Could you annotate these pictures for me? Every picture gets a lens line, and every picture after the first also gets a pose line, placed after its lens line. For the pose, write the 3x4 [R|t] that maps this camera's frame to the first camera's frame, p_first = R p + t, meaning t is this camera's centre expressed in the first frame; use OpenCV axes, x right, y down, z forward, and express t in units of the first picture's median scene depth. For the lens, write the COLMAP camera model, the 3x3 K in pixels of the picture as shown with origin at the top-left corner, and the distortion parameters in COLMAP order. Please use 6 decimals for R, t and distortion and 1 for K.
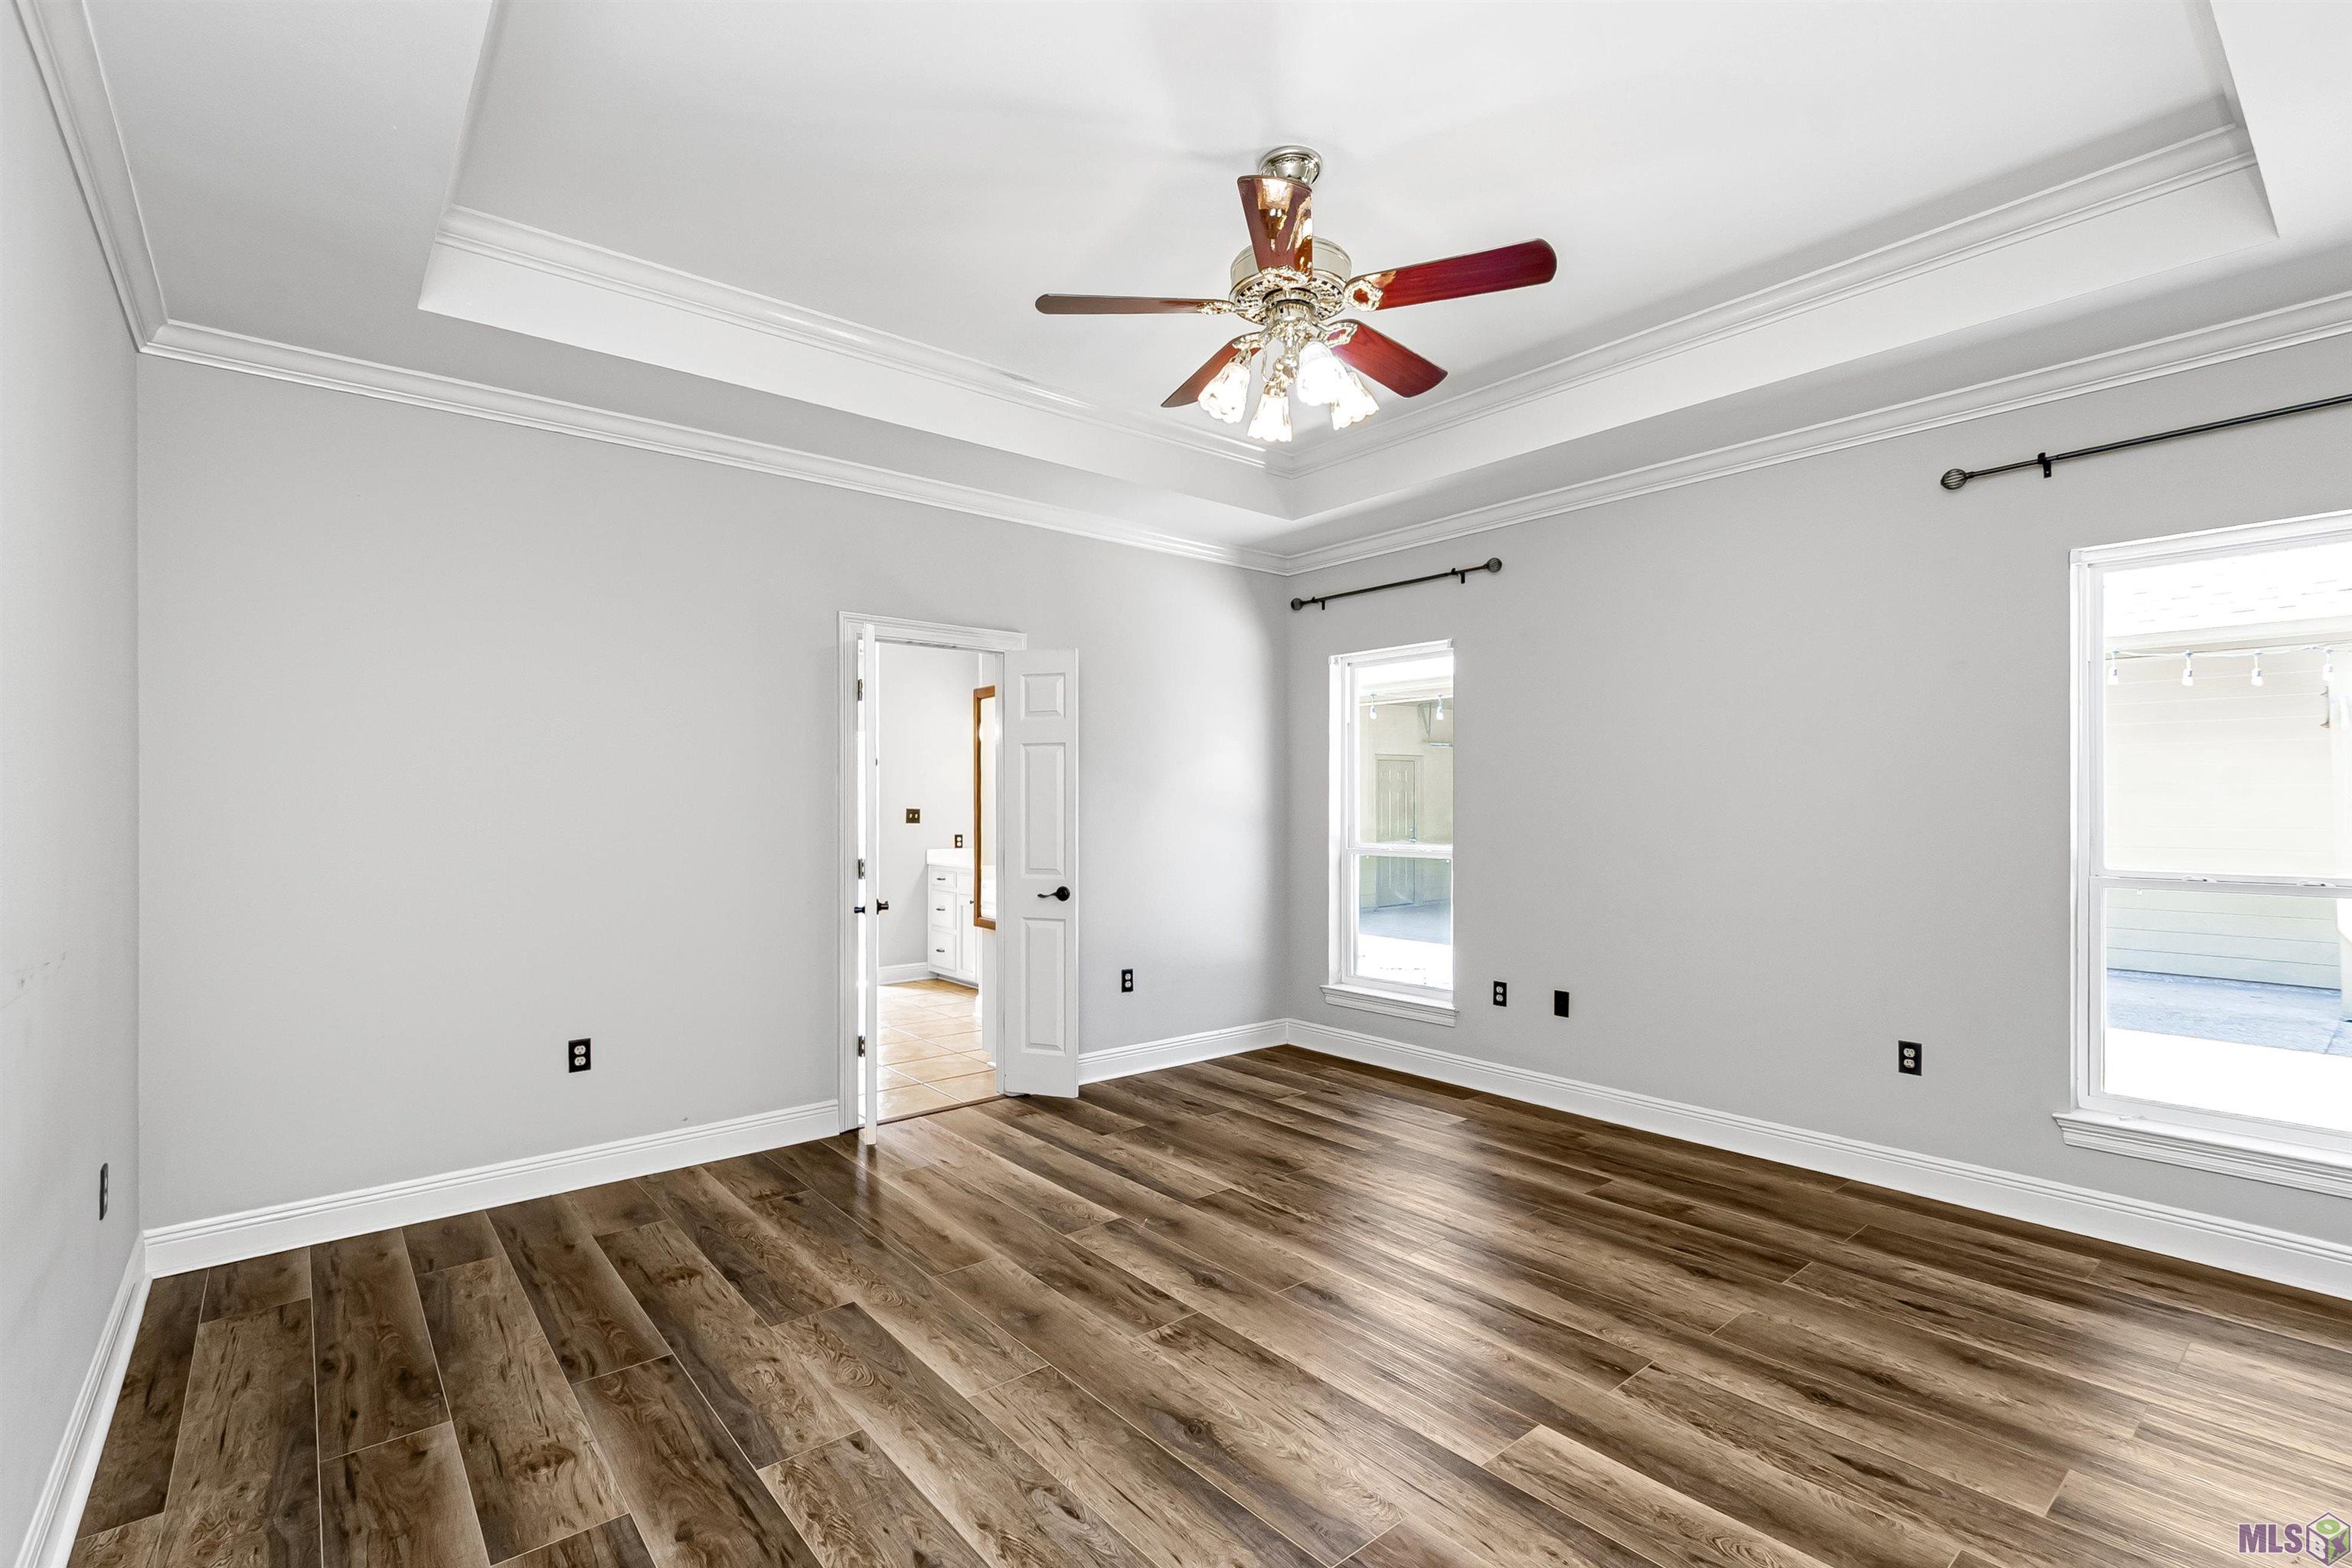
lens RADIAL K [[1054.9, 0, 1163.2], [0, 1054.9, 800.2], [0, 0, 1]] dist [0.007808, -0.000864]
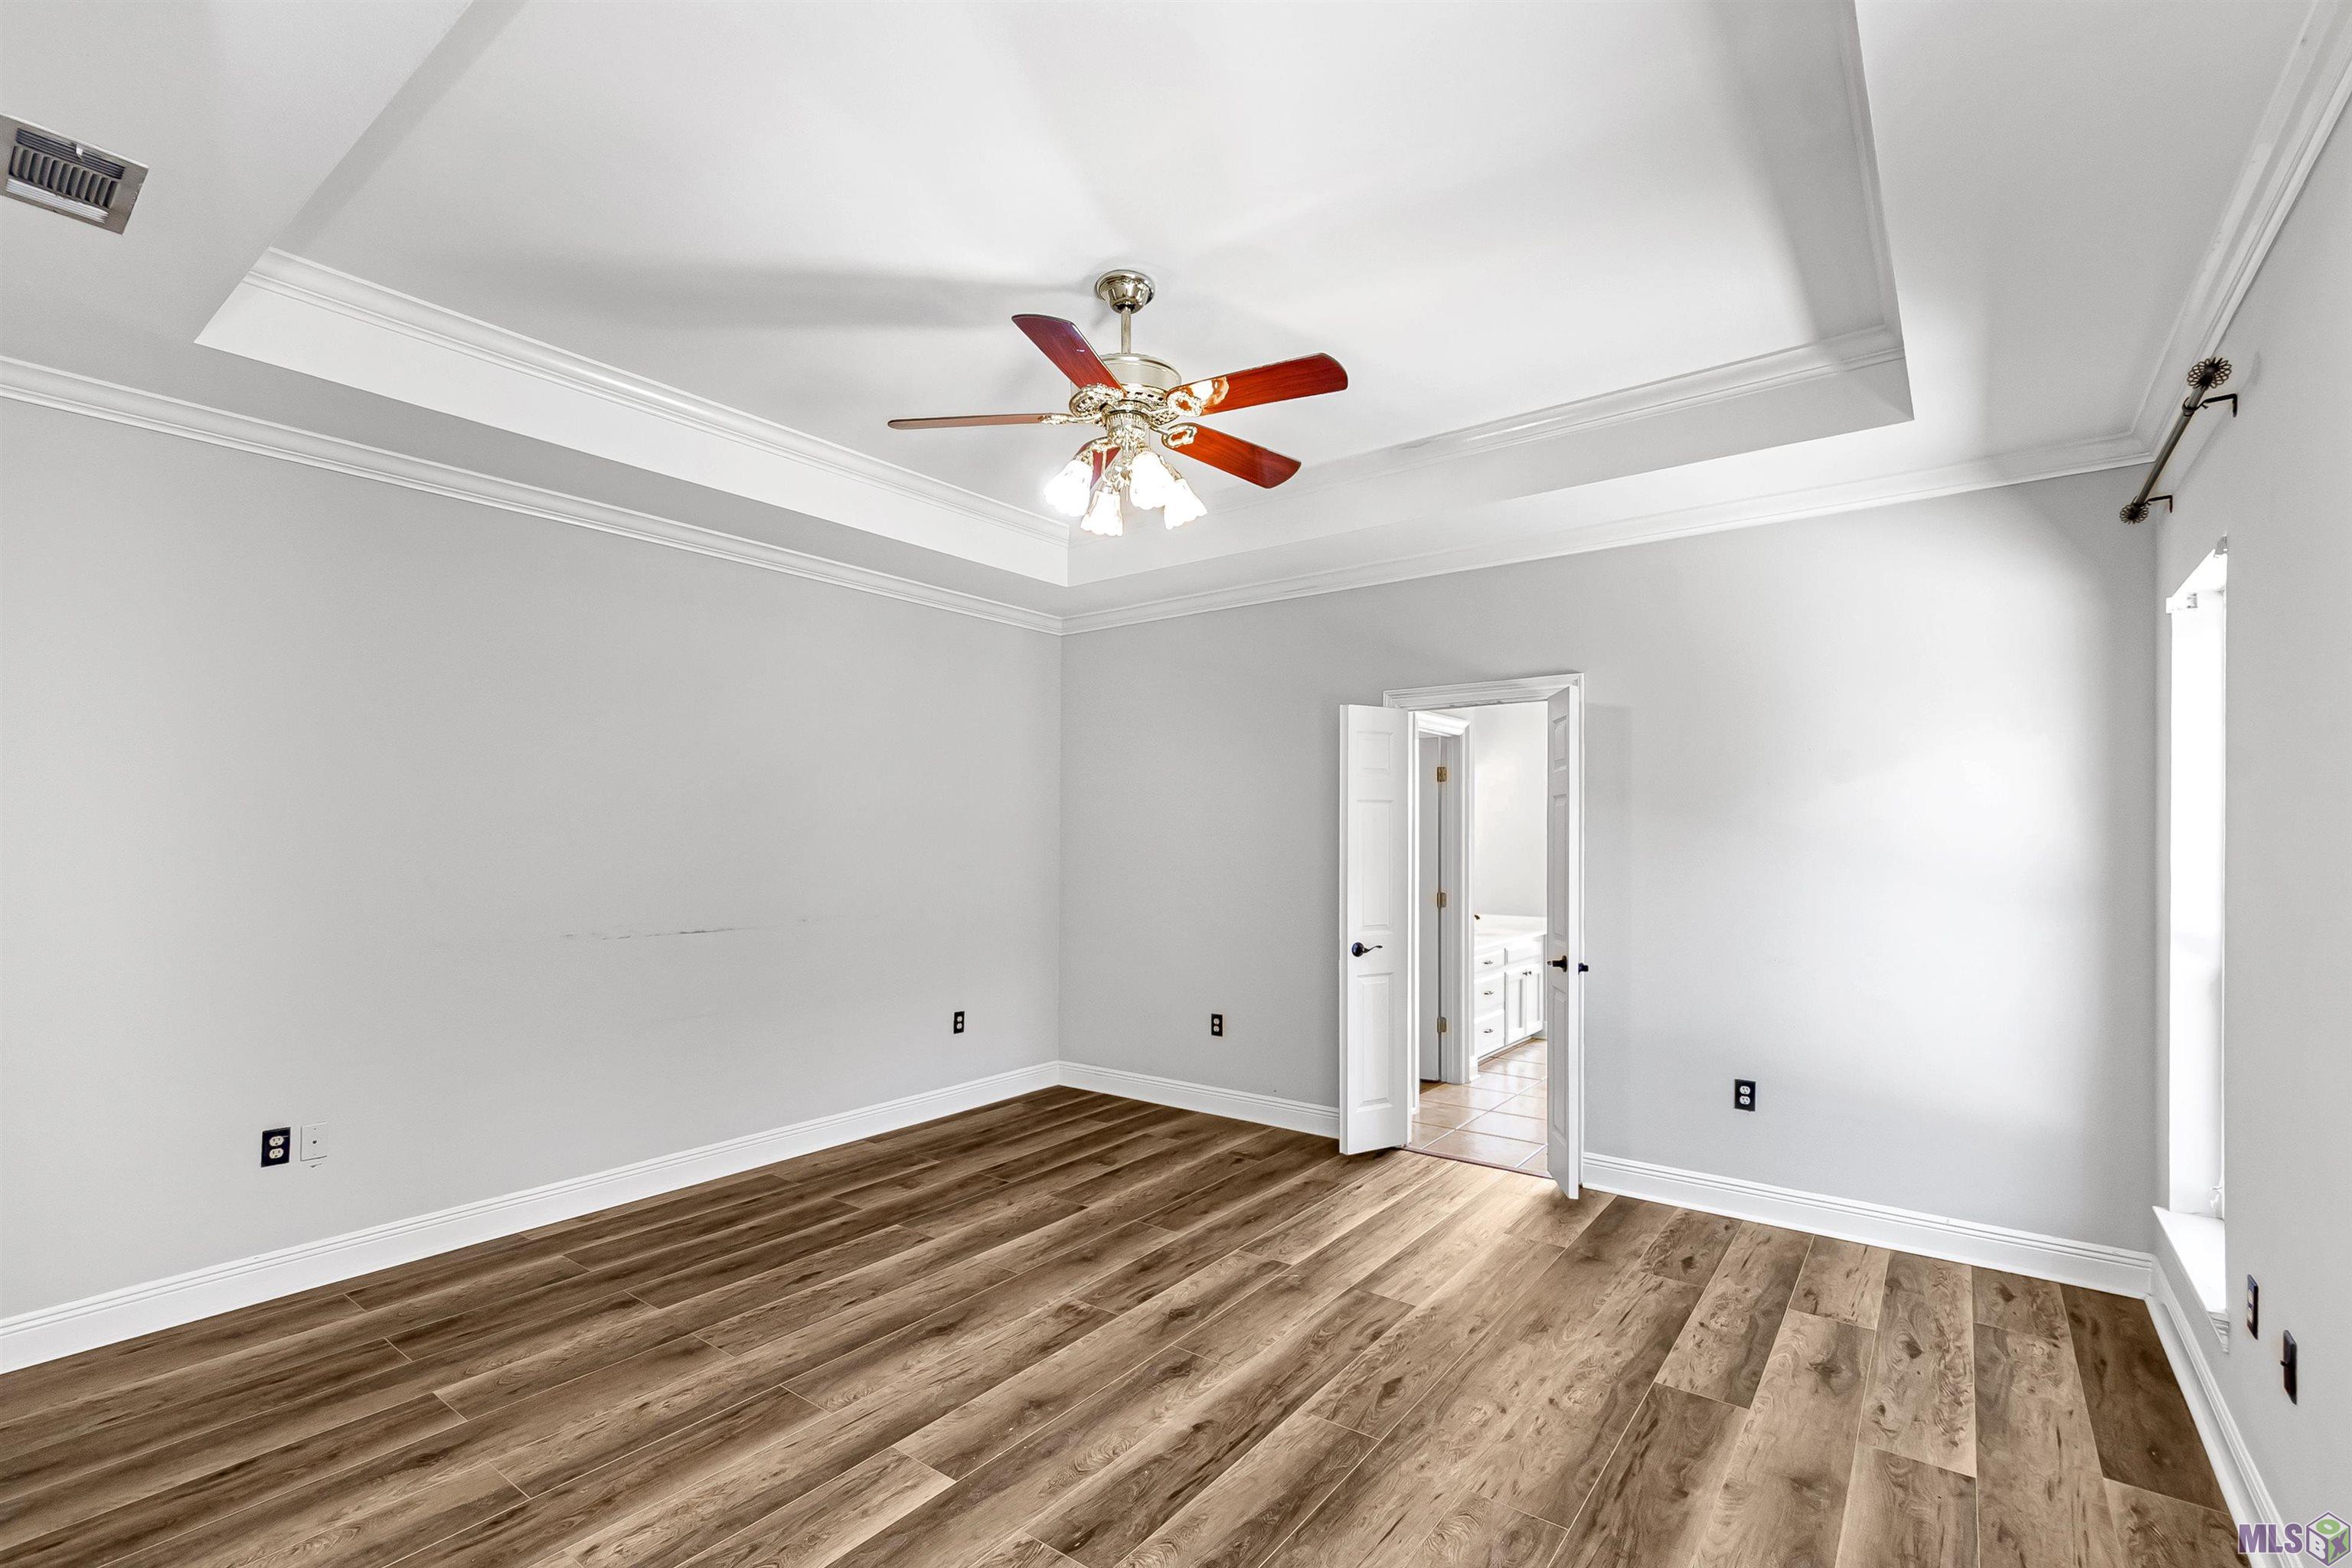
lens RADIAL K [[1054.9, 0, 1086.0], [0, 1054.9, 840.9], [0, 0, 1]] dist [0.007808, -0.000864]
pose [[0.198051, 0.005304, -0.980177, 0.980630], [0.001478, 0.999983, 0.005710, -0.011217], [0.980191, -0.002580, 0.198039, 0.672314]]
